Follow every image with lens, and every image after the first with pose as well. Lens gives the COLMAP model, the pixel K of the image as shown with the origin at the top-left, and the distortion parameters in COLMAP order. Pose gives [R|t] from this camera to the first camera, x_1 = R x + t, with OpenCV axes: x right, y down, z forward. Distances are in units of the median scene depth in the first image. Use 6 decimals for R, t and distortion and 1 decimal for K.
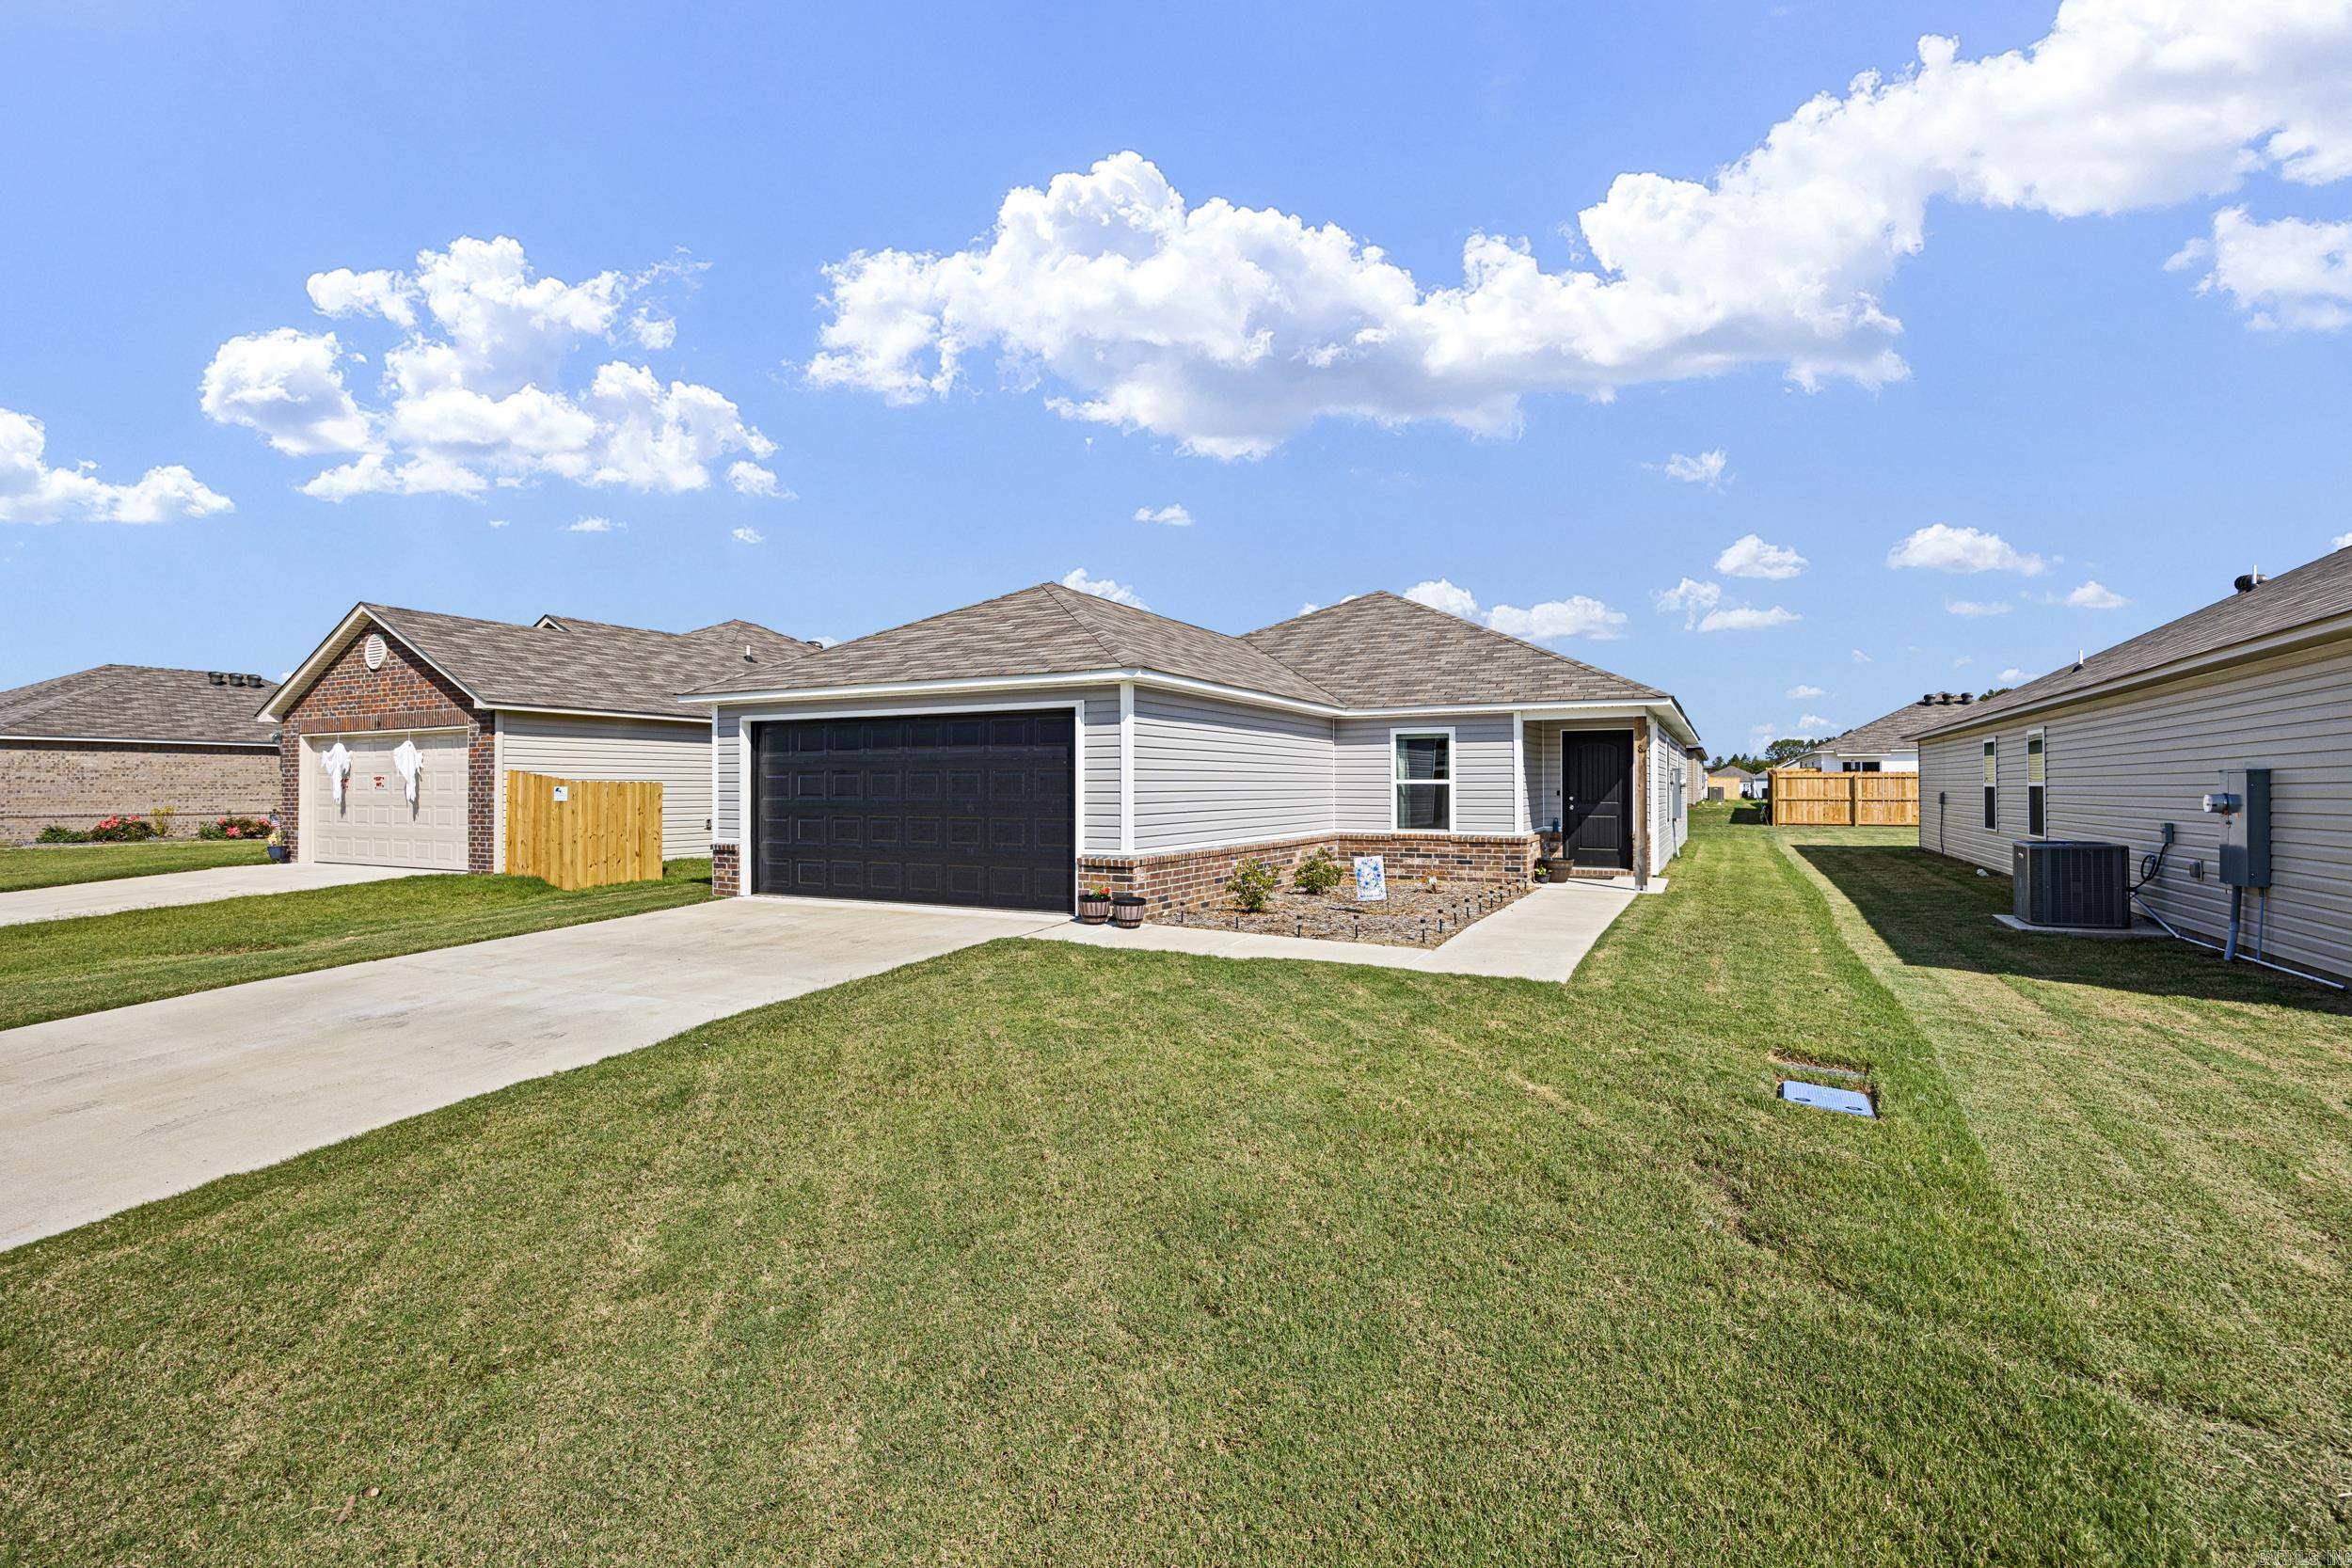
lens RADIAL K [[1052.6, 0, 1187.0], [0, 1052.6, 780.4], [0, 0, 1]] dist [-0.003201, -0.000328]
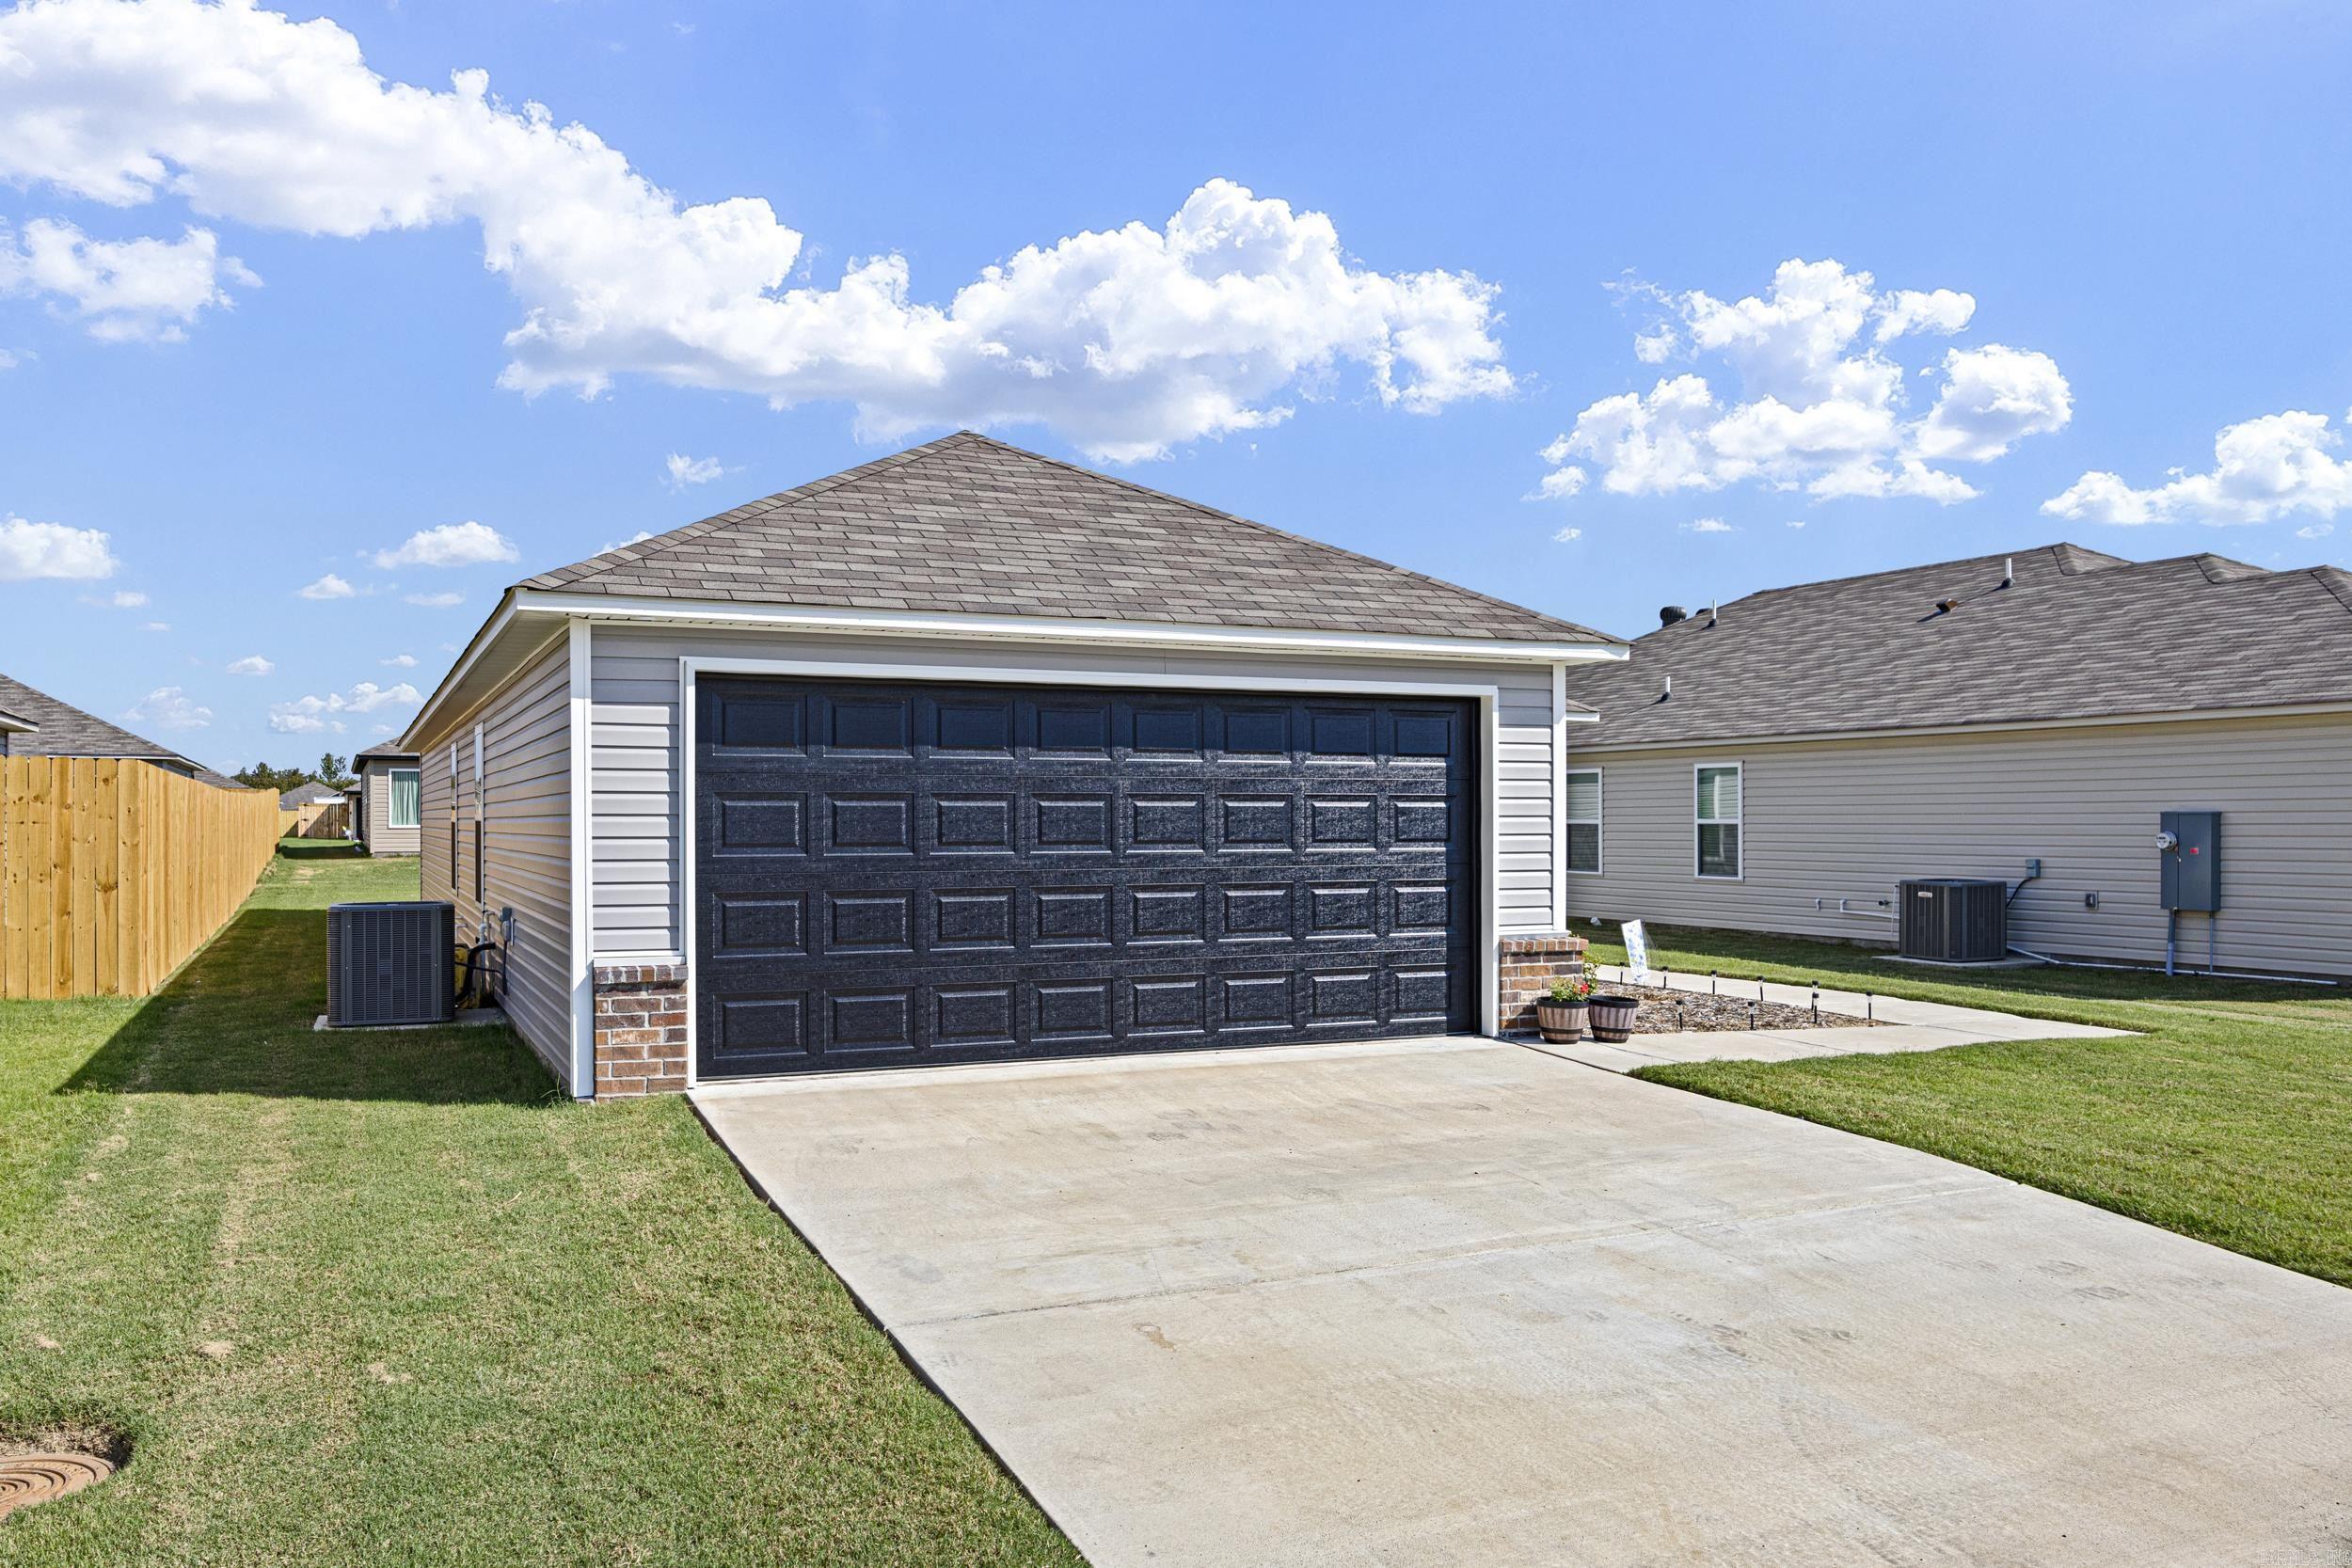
lens RADIAL K [[1867.9, 0, 1176.0], [0, 1867.9, 784.0], [0, 0, 1]] dist [0.028349, -0.004678]
pose [[0.614112, 0.016826, 0.789039, -0.785983], [-0.006190, 0.999845, -0.016503, 0.000355], [-0.789195, 0.005251, 0.614121, 0.345781]]
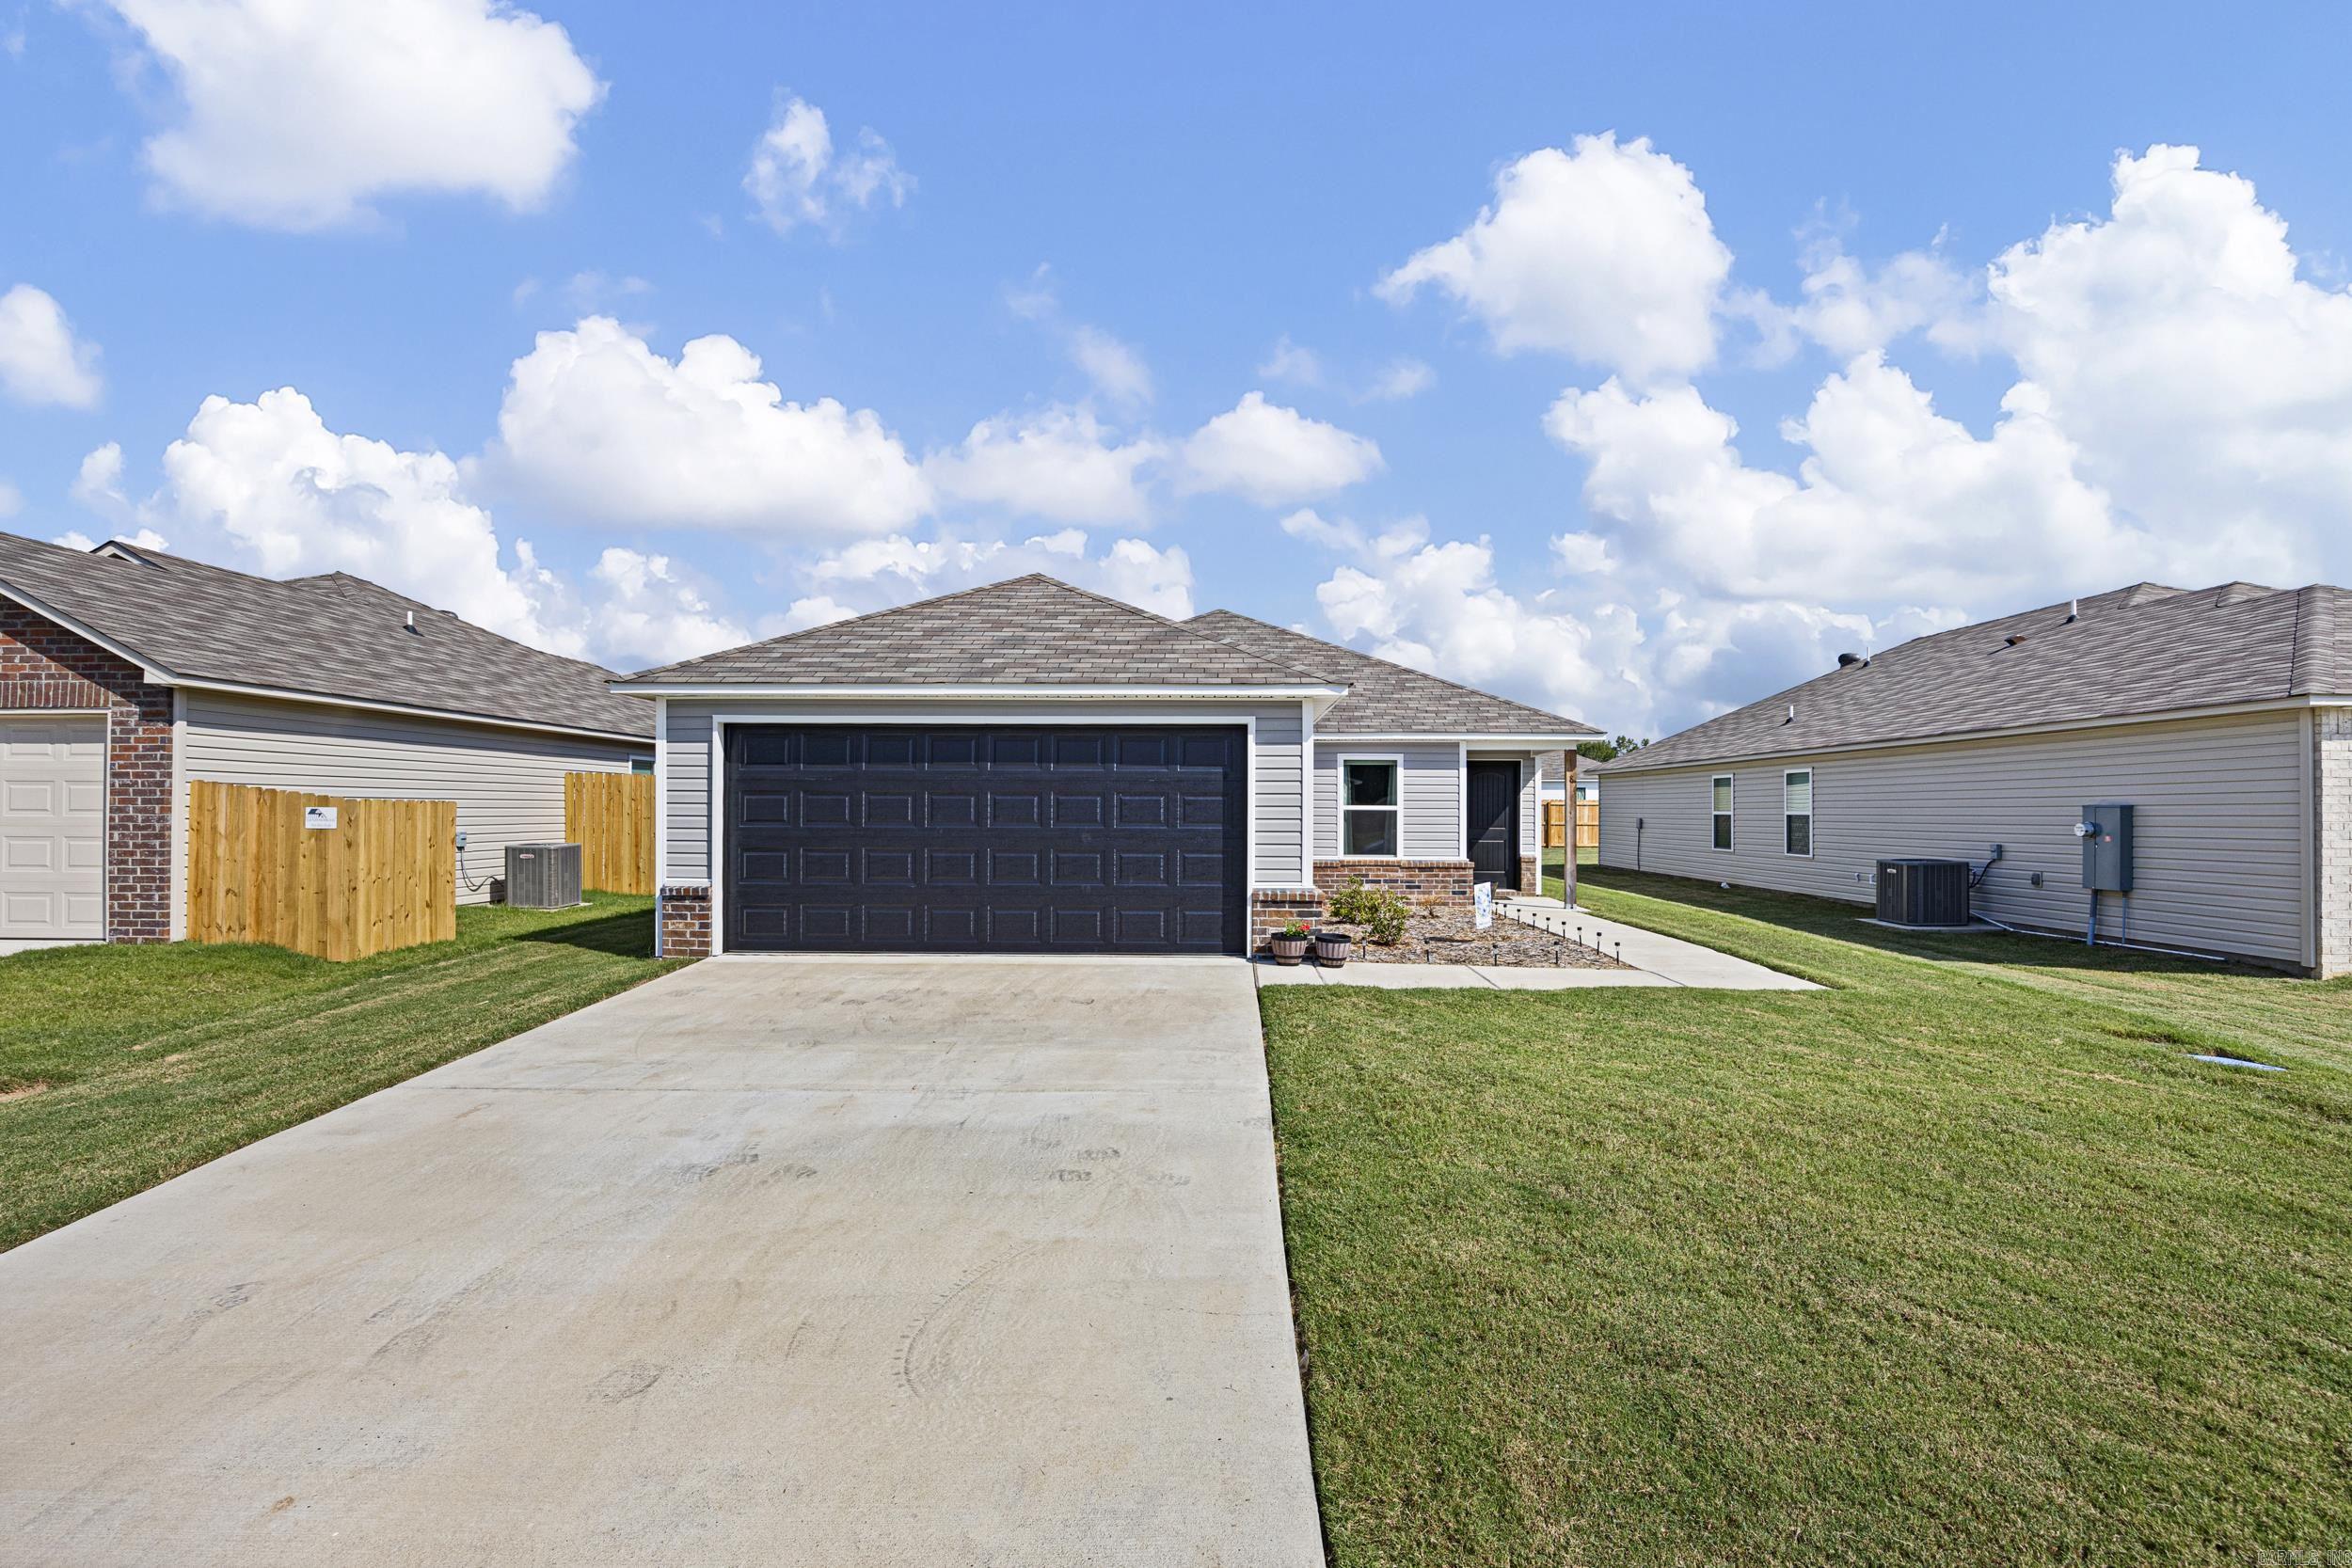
lens RADIAL K [[1116.0, 0, 1178.0], [0, 1116.0, 792.7], [0, 0, 1]] dist [-0.006648, -0.000244]
pose [[0.901134, 0.012135, 0.433372, -0.414240], [-0.008586, 0.999912, -0.010146, -0.000780], [-0.433457, 0.005422, 0.901158, 0.125217]]
